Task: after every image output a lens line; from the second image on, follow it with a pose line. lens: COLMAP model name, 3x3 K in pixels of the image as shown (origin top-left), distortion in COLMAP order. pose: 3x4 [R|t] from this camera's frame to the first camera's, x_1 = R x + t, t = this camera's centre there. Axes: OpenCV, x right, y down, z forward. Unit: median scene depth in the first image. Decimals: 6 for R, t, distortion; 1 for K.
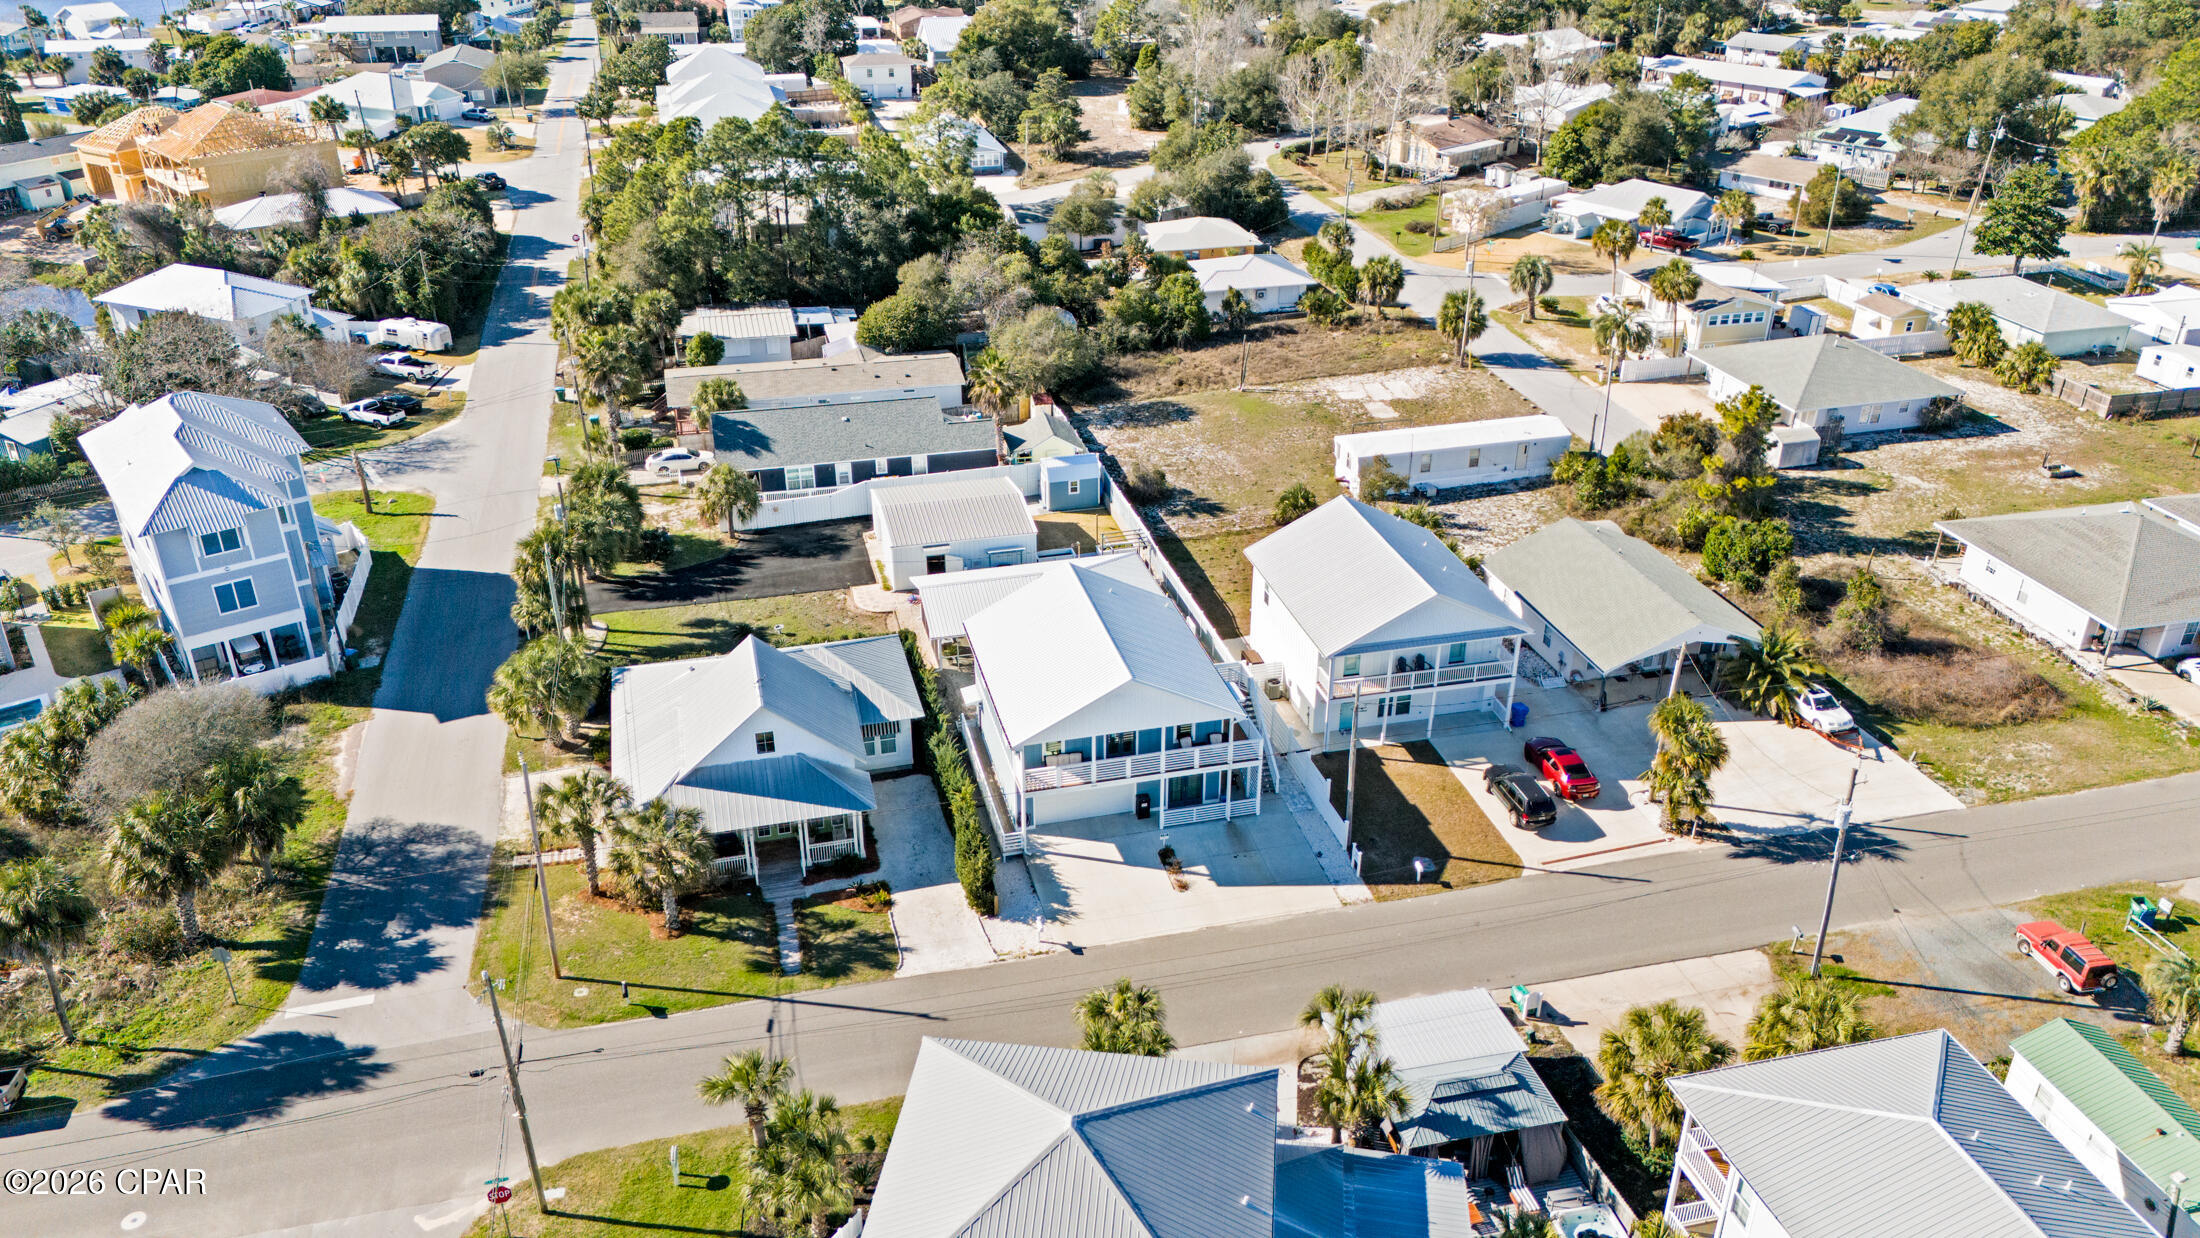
lens RADIAL K [[1601.2, 0, 1100.0], [0, 1601.2, 619.0], [0, 0, 1]] dist [0.096223, -0.091452]
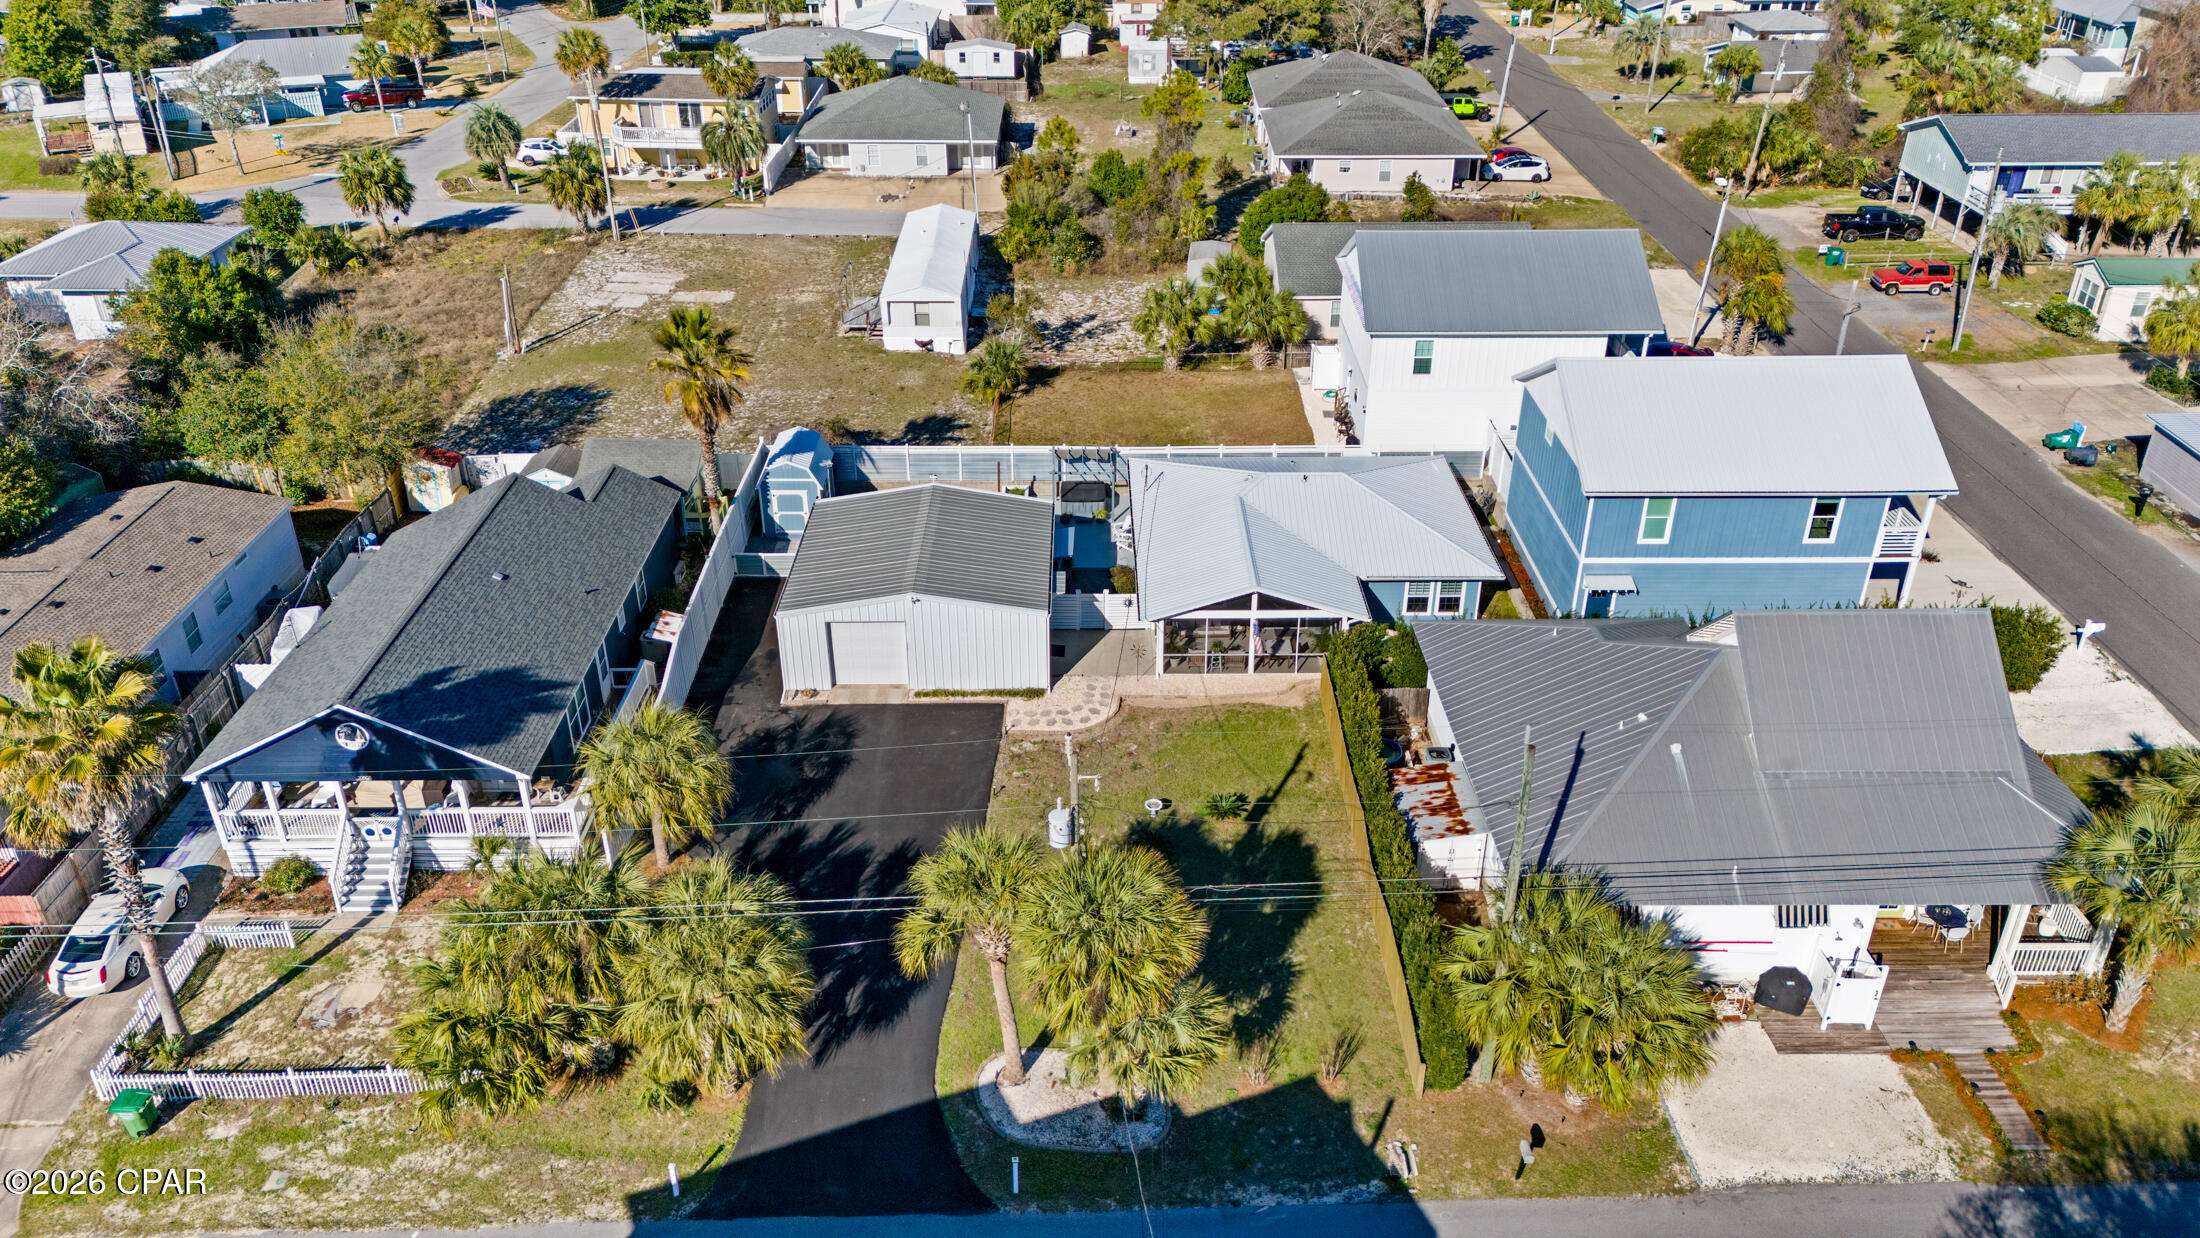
lens RADIAL K [[1608.5, 0, 1100.0], [0, 1608.5, 619.0], [0, 0, 1]] dist [0.066938, -0.040011]
pose [[0.243927, -0.472574, 0.846861, -0.552162], [0.446715, 0.829832, 0.334401, -0.204716], [-0.860782, 0.296736, 0.413525, 0.689230]]
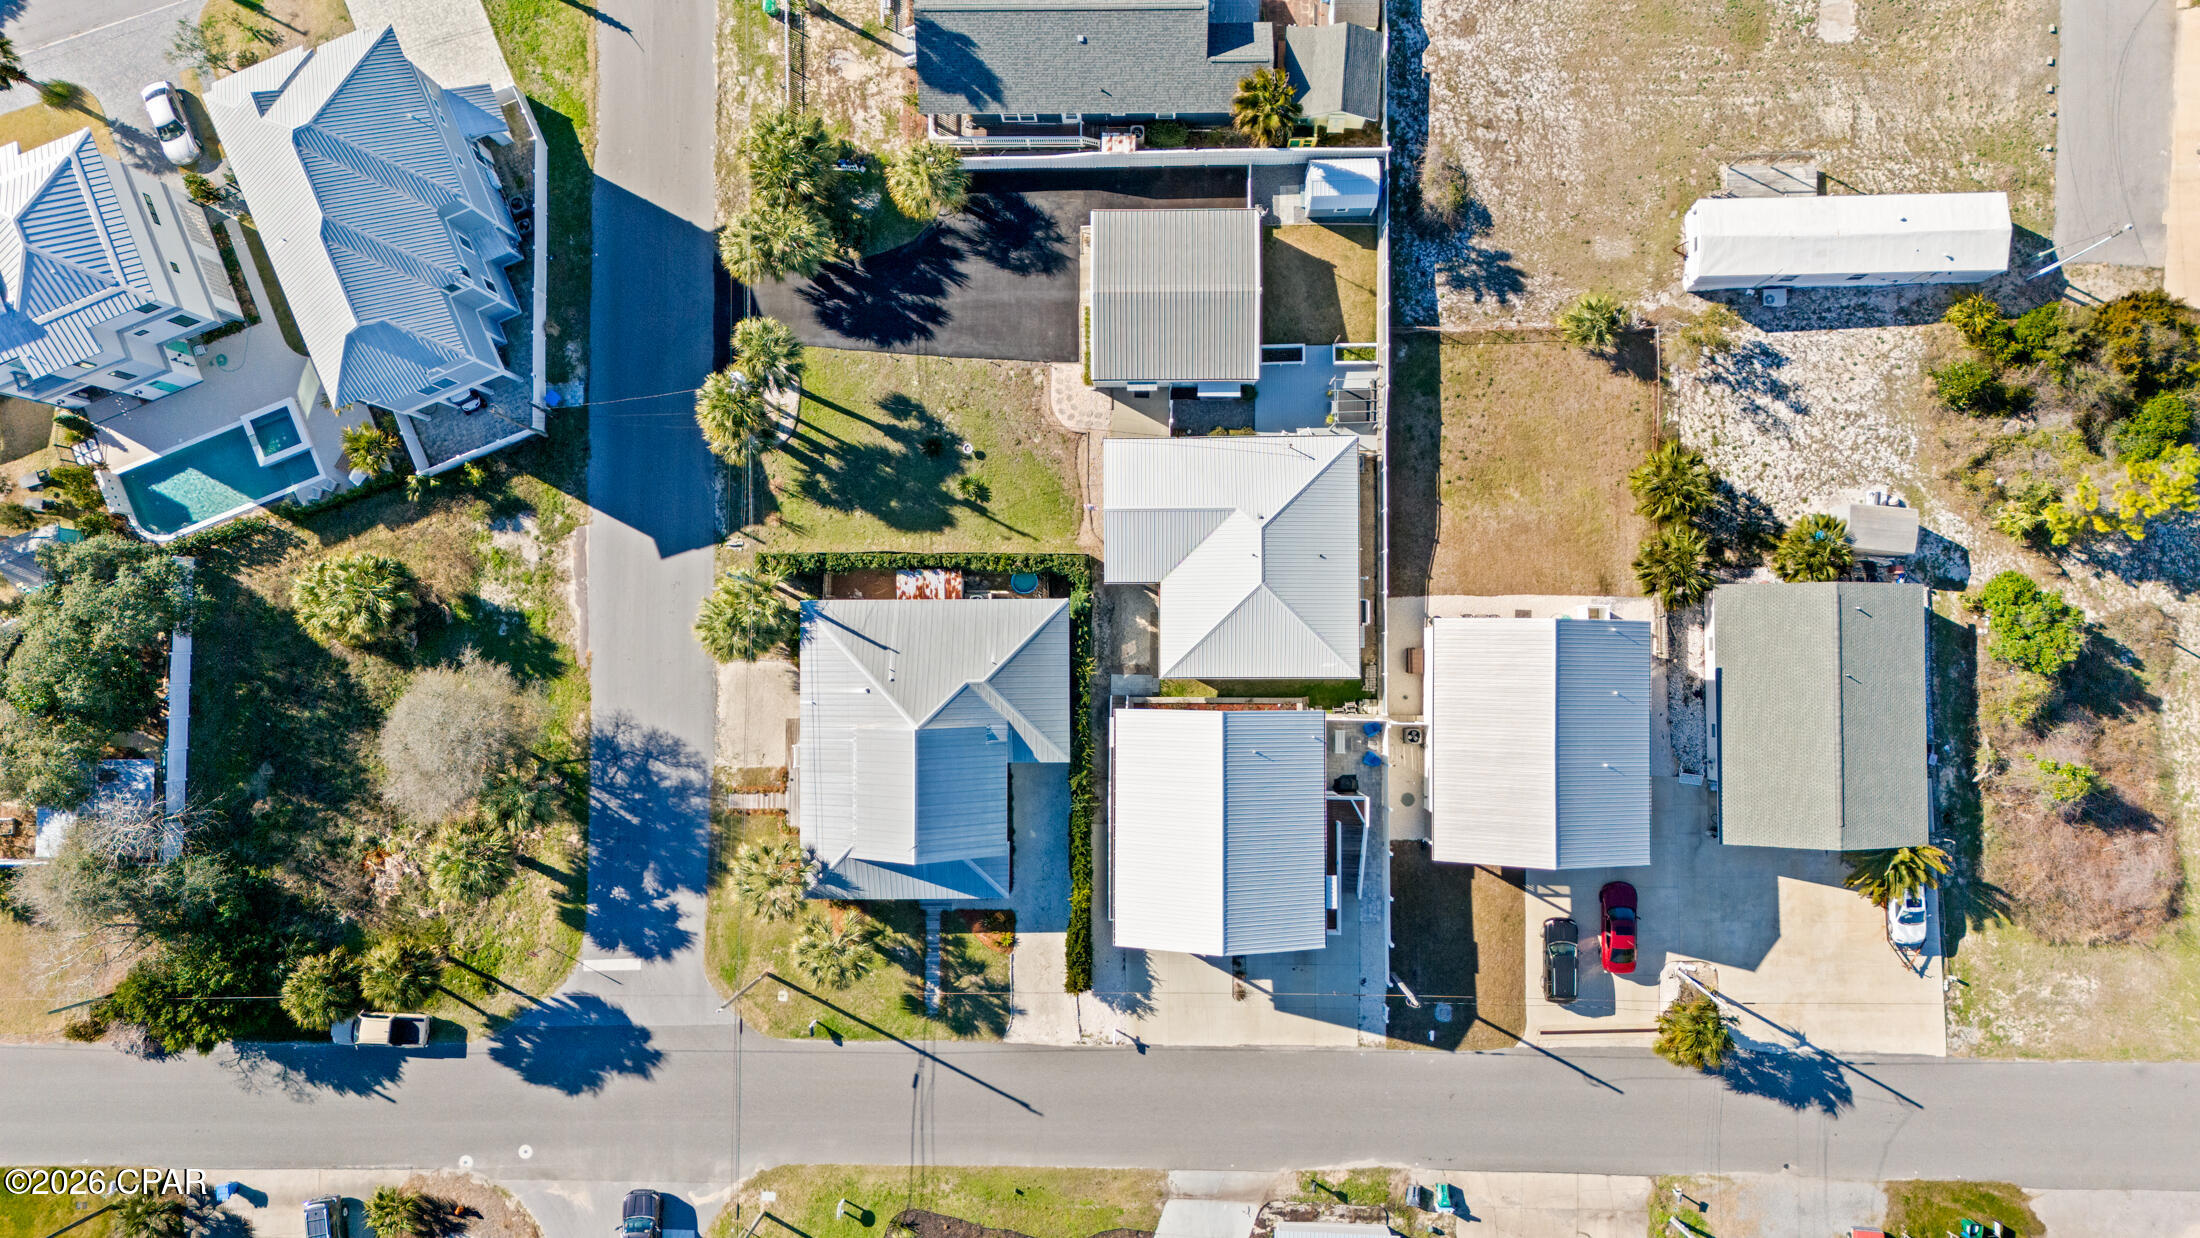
lens RADIAL K [[1601.2, 0, 1100.0], [0, 1601.2, 619.0], [0, 0, 1]] dist [0.096223, -0.091452]
pose [[0.967876, 0.249934, -0.027376, -0.063931], [-0.097069, 0.471885, 0.876300, -0.710016], [0.231936, -0.845492, 0.480987, 0.412677]]
